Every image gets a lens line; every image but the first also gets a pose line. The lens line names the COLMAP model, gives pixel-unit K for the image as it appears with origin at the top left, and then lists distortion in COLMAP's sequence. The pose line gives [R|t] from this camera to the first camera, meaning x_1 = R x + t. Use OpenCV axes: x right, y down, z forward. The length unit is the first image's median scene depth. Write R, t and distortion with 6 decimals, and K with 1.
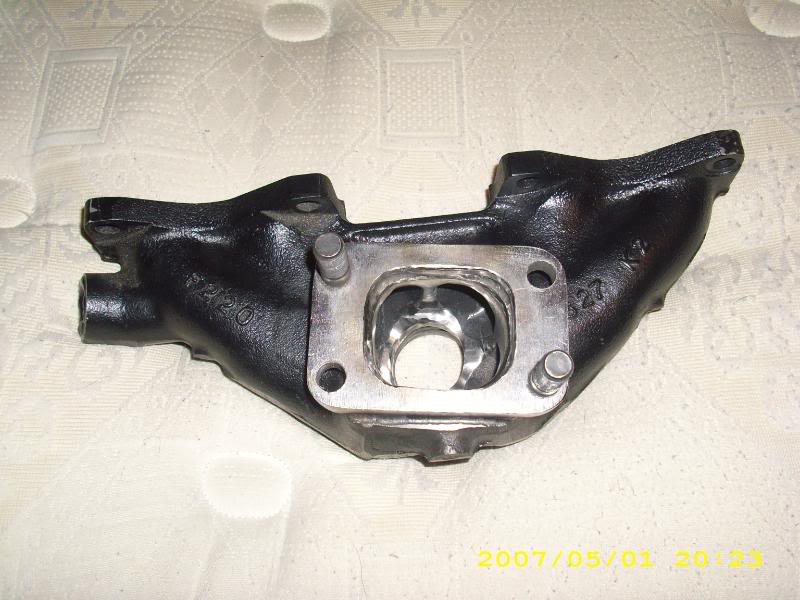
lens RADIAL K [[844.0, 0, 400.0], [0, 844.0, 300.0], [0, 0, 1]] dist [-0.116324, 0.030035]
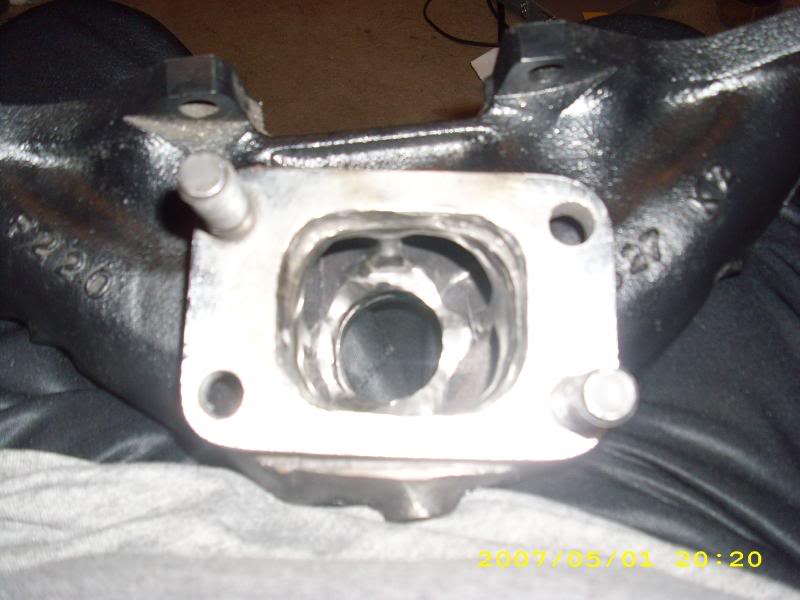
lens RADIAL K [[844.0, 0, 400.0], [0, 844.0, 300.0], [0, 0, 1]] dist [-0.116324, 0.030035]
pose [[0.999721, 0.002890, 0.023453, 0.027536], [-0.005121, 0.995406, 0.095611, -0.028999], [-0.023069, -0.095704, 0.995142, 0.356455]]
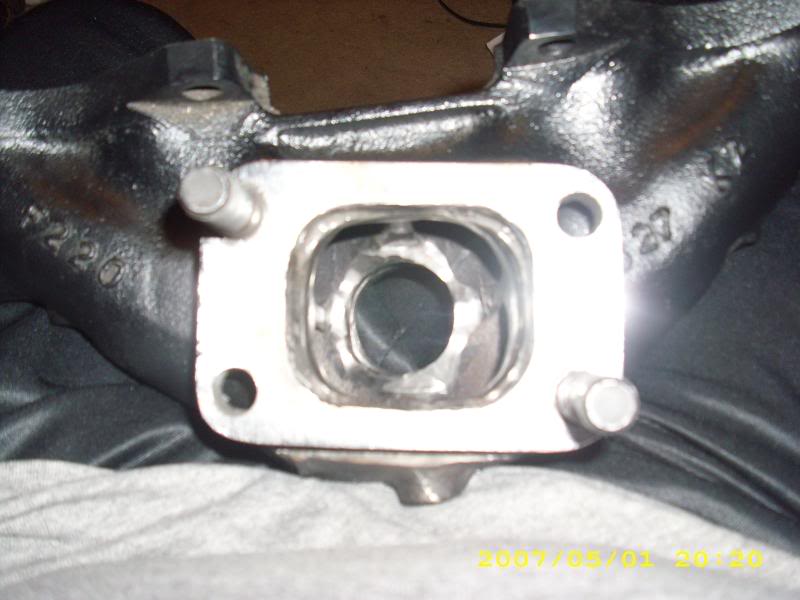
lens RADIAL K [[844.0, 0, 400.0], [0, 844.0, 300.0], [0, 0, 1]] dist [-0.116324, 0.030035]
pose [[0.999858, -0.014979, -0.007655, 0.039432], [0.016284, 0.976058, 0.216901, -0.092302], [0.004223, -0.216995, 0.976164, 0.361362]]
